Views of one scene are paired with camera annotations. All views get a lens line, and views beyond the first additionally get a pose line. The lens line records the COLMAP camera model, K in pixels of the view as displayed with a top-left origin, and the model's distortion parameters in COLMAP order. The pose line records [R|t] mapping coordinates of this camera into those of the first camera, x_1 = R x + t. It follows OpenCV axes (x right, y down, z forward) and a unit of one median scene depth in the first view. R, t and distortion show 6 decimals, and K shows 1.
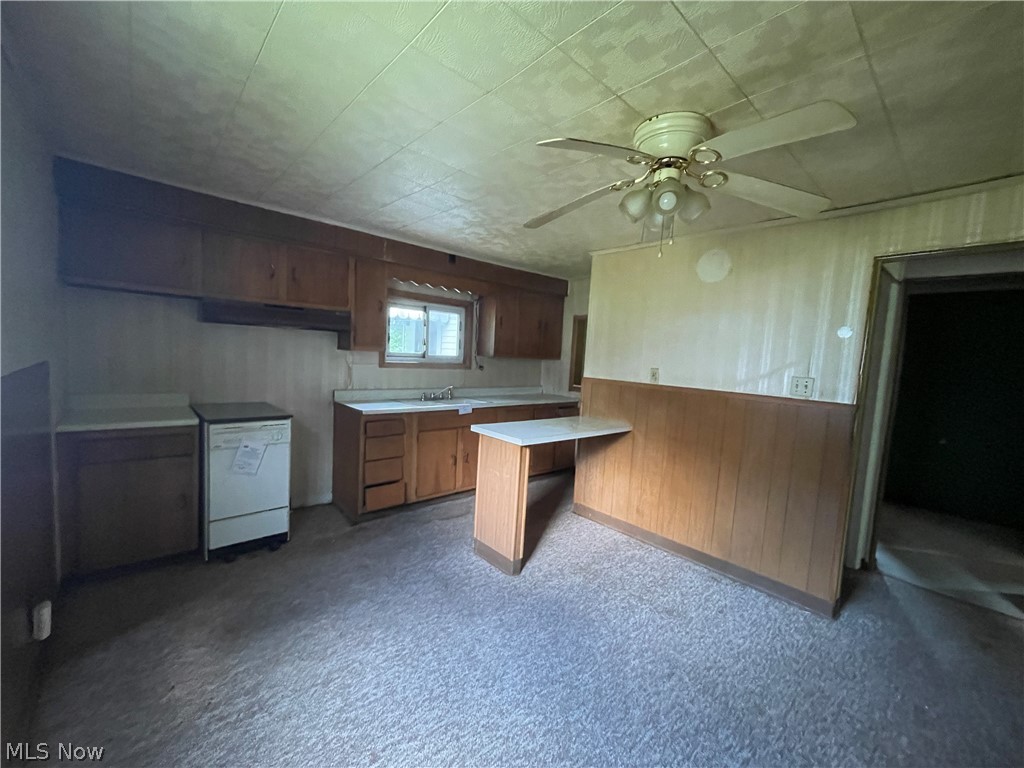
lens RADIAL K [[412.3, 0, 512.6], [0, 412.3, 385.7], [0, 0, 1]] dist [0.000940, 0.000098]
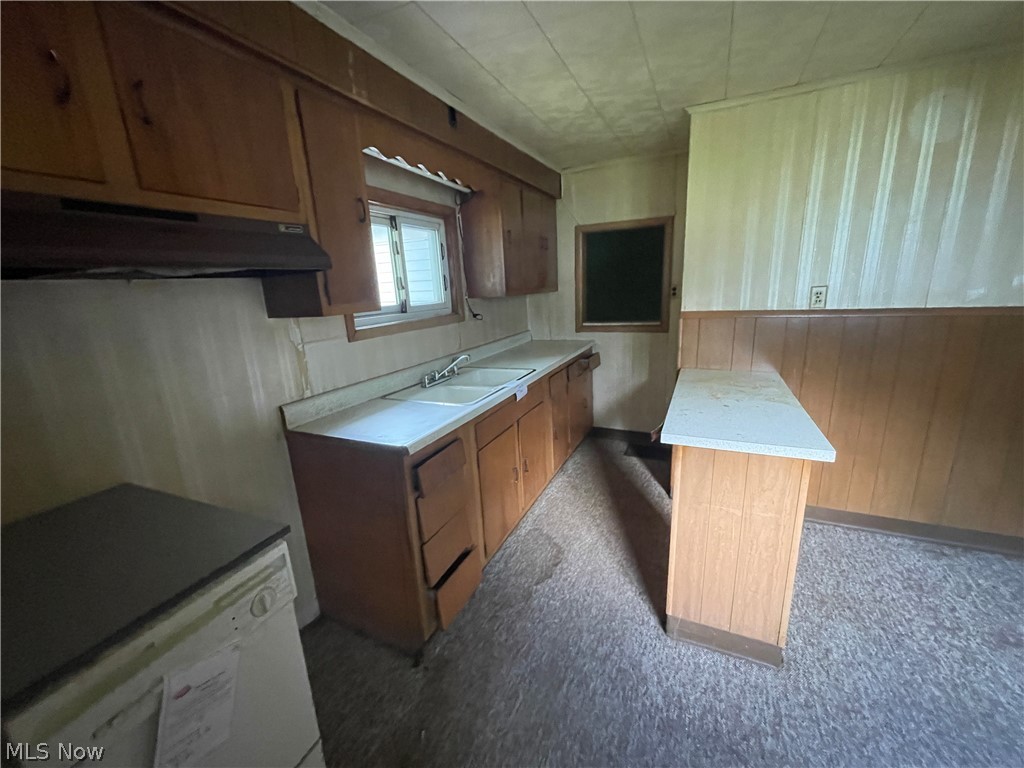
lens RADIAL K [[412.3, 0, 512.0], [0, 412.3, 386.4], [0, 0, 1]] dist [0.000940, 0.000098]
pose [[0.915615, -0.188231, 0.355272, -0.343934], [0.126599, 0.973666, 0.189596, -0.064946], [-0.381604, -0.128620, 0.915333, 0.465305]]
